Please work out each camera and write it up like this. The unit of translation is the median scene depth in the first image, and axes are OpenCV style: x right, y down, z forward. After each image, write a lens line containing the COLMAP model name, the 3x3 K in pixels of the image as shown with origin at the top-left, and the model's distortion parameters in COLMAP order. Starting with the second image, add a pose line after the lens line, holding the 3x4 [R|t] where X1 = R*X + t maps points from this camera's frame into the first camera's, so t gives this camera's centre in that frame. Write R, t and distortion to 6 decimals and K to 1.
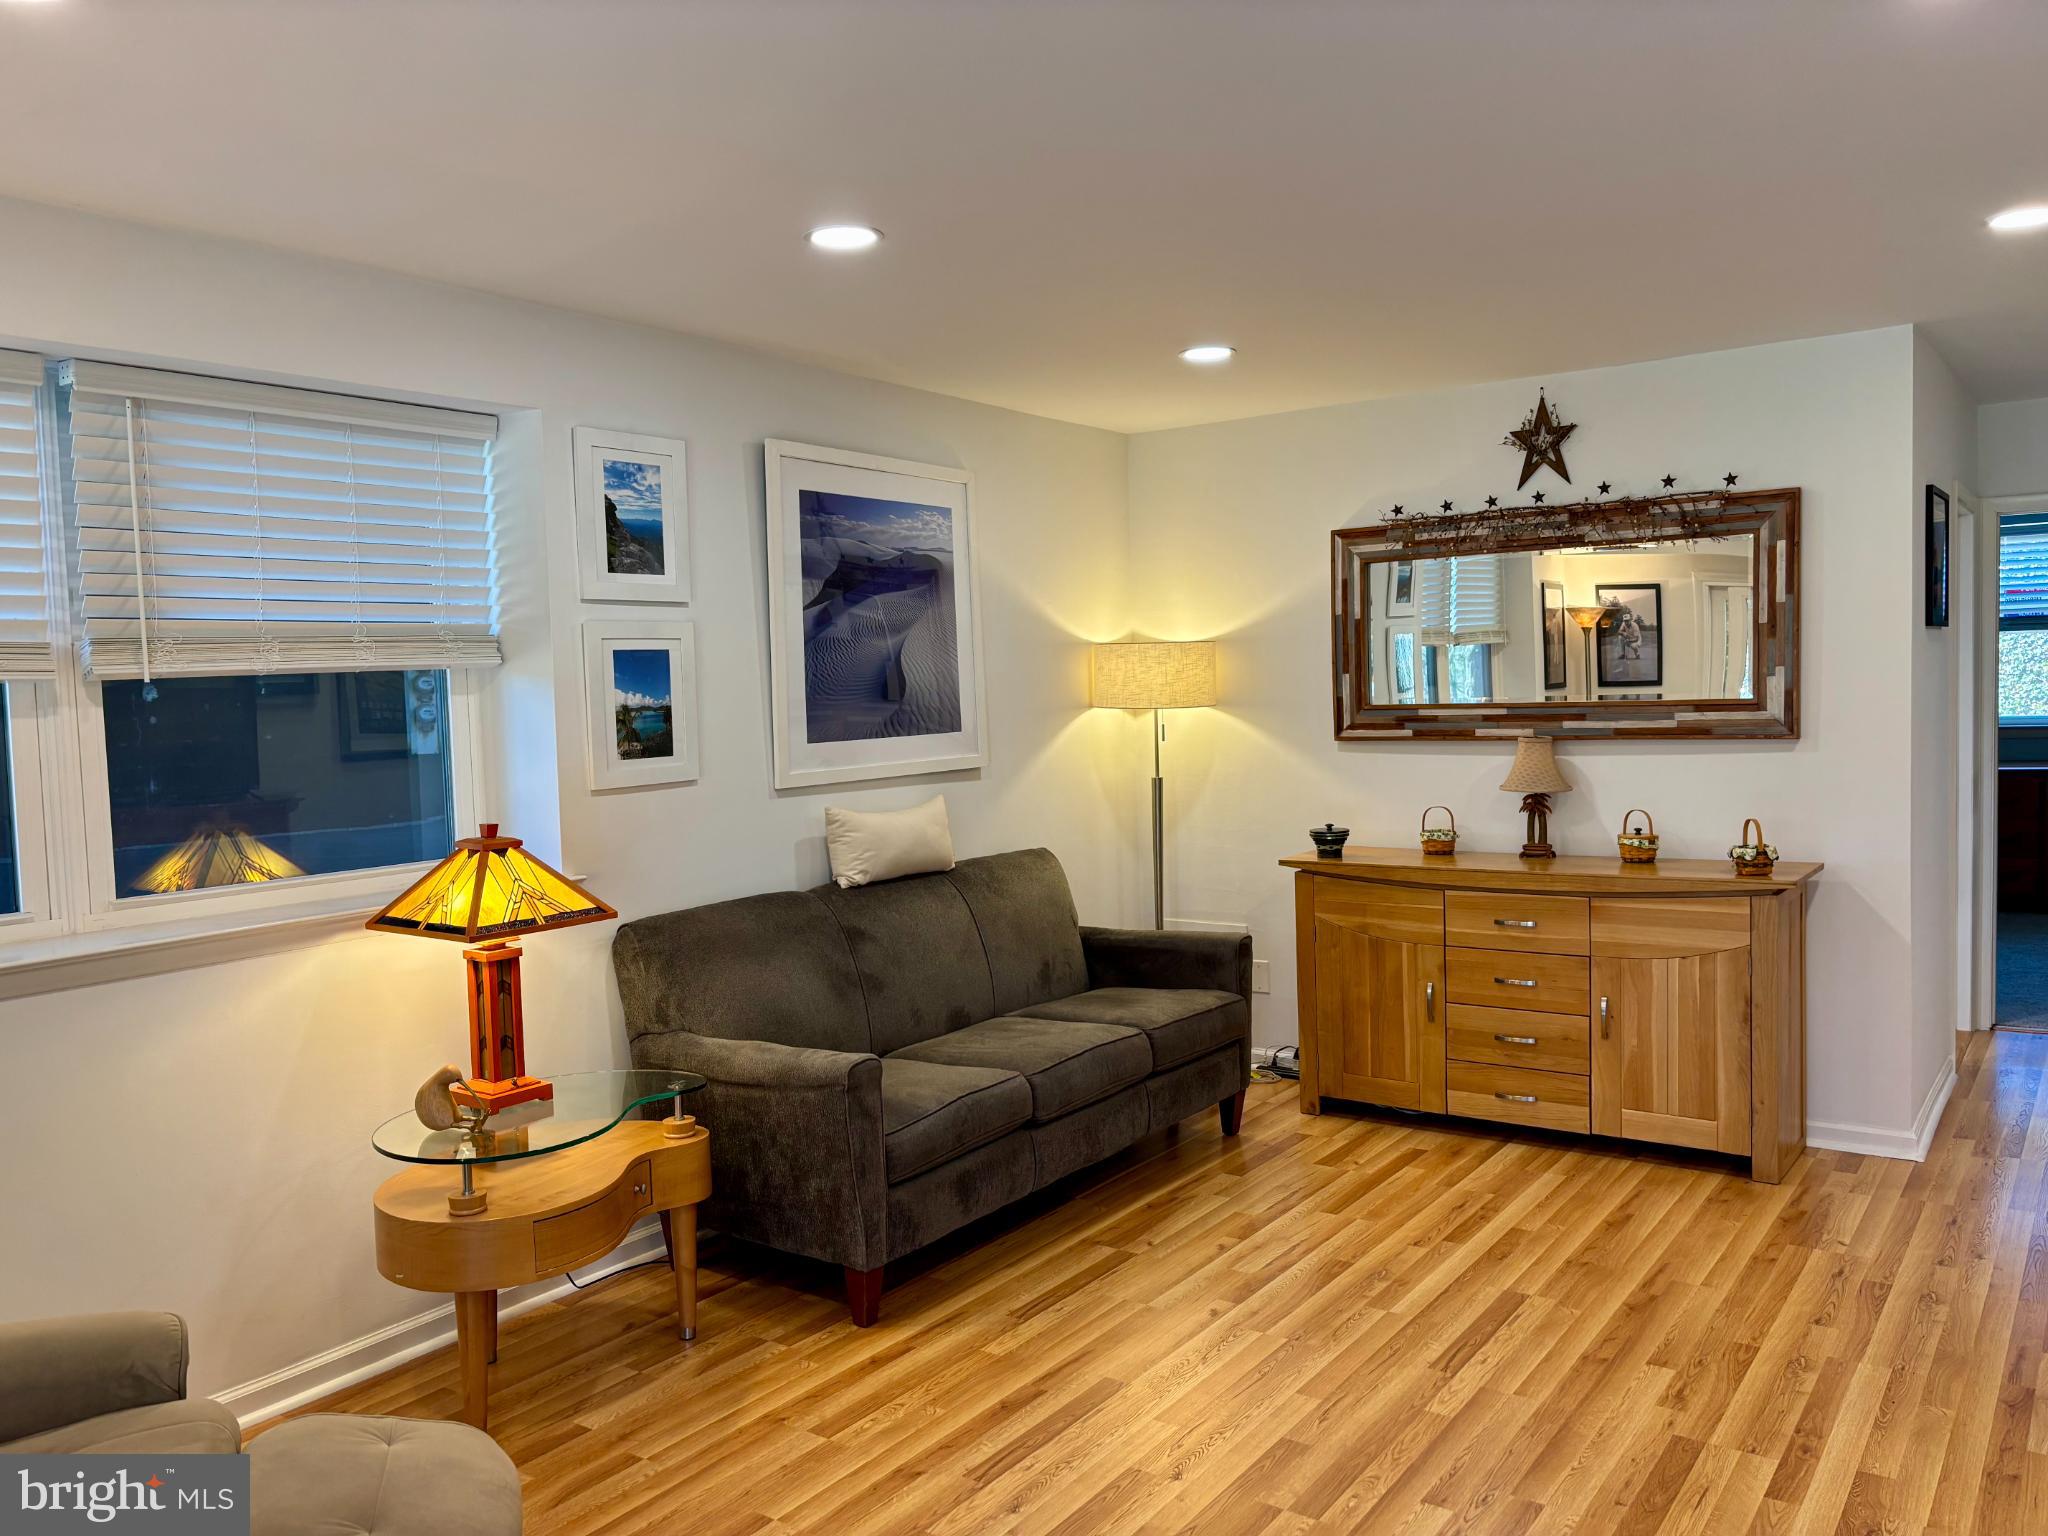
lens RADIAL K [[1557.0, 0, 1024.8], [0, 1557.0, 775.7], [0, 0, 1]] dist [0.047882, -0.034986]
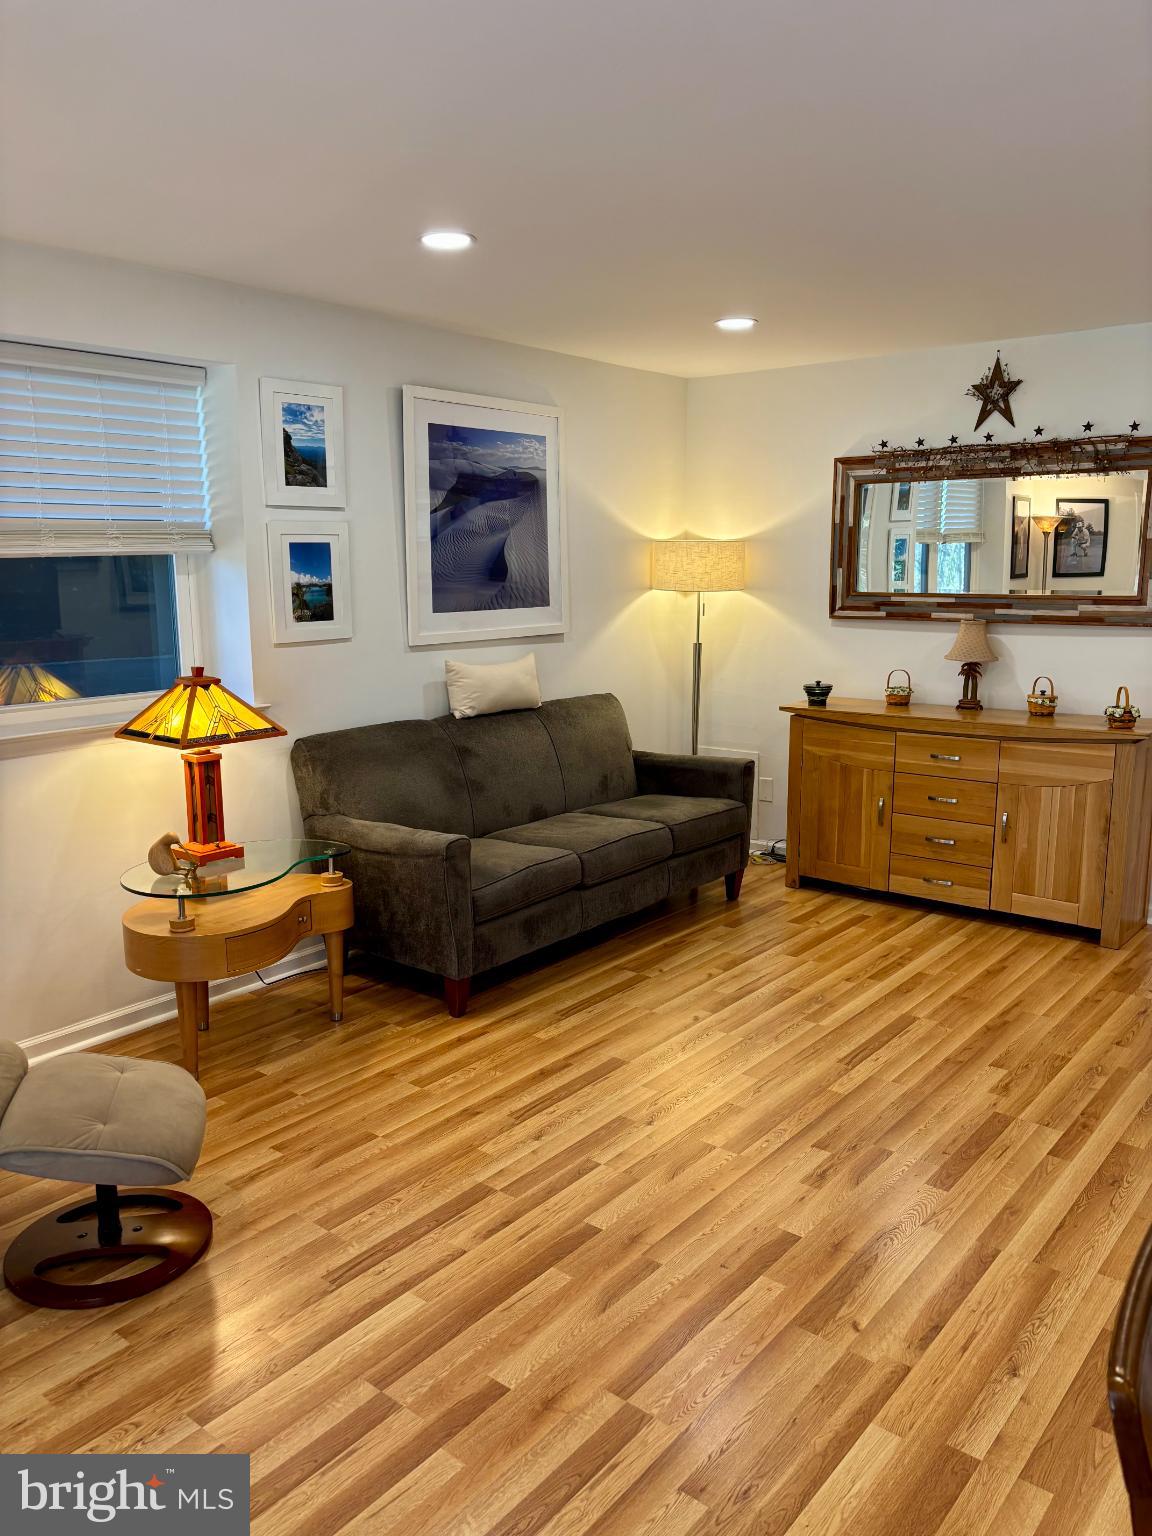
lens RADIAL K [[1167.8, 0, 576.0], [0, 1167.8, 768.0], [0, 0, 1]] dist [0.047882, -0.034986]
pose [[0.998068, 0.033644, -0.052231, 0.052304], [-0.027179, 0.992413, 0.119907, -0.013023], [0.055869, -0.118256, 0.991410, -0.046434]]
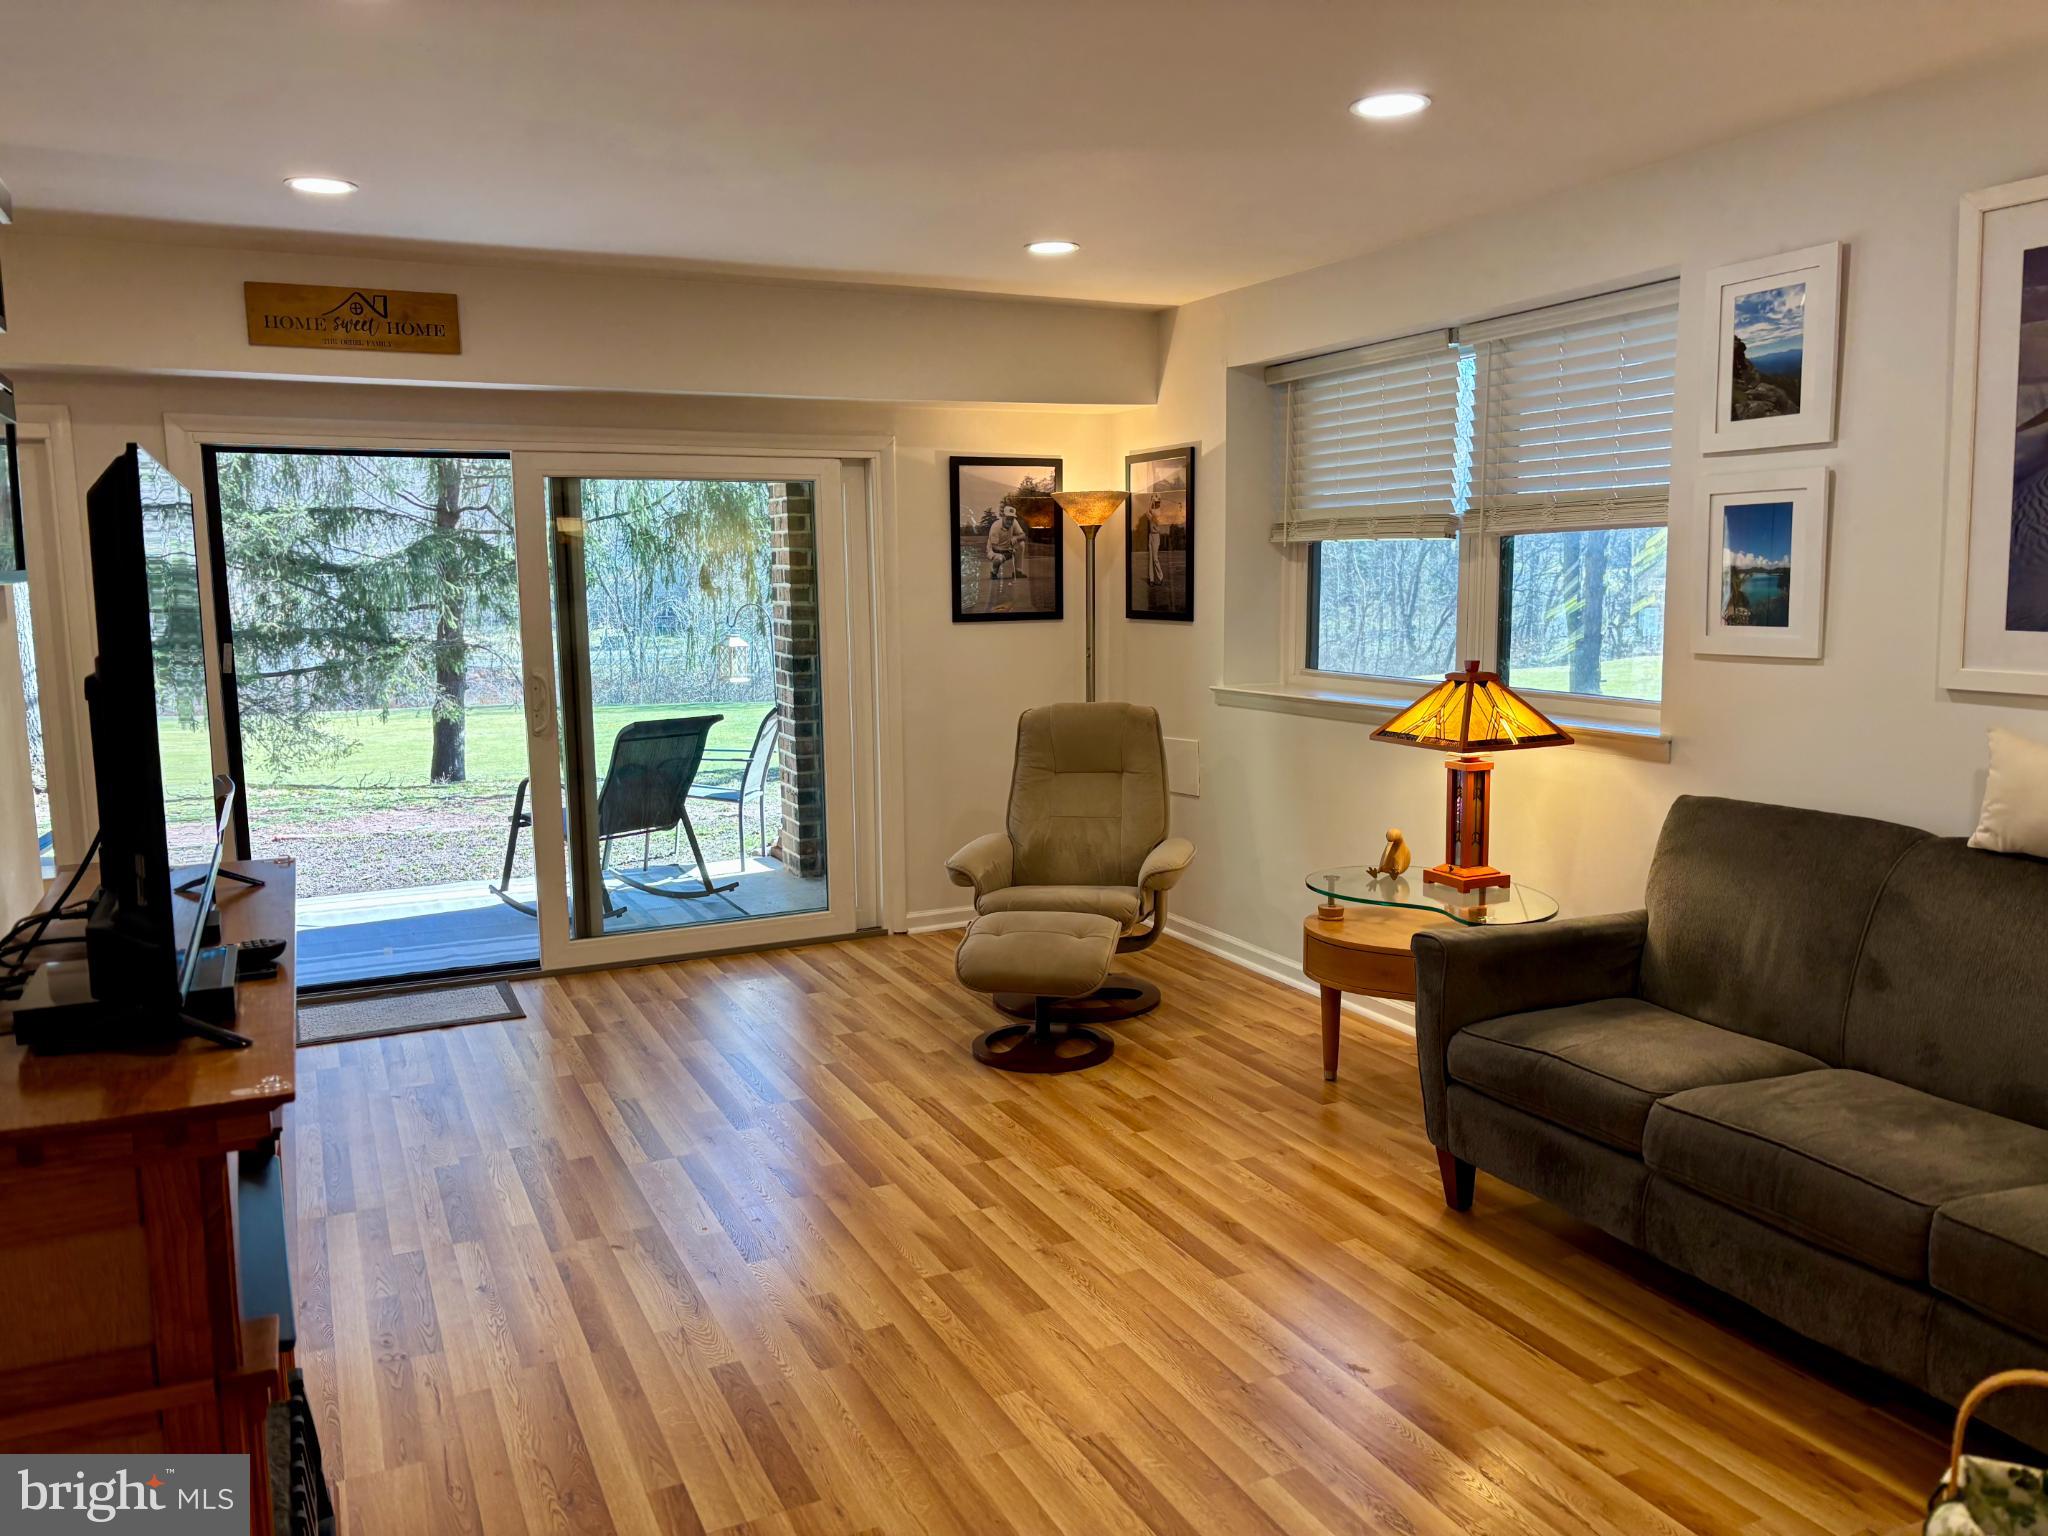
lens RADIAL K [[1557.0, 0, 1024.8], [0, 1557.0, 775.7], [0, 0, 1]] dist [0.047882, -0.034986]
pose [[-0.482397, 0.152784, -0.862525, 0.752384], [-0.026547, 0.981669, 0.188736, -0.086263], [0.875550, 0.113944, -0.469498, 1.066942]]
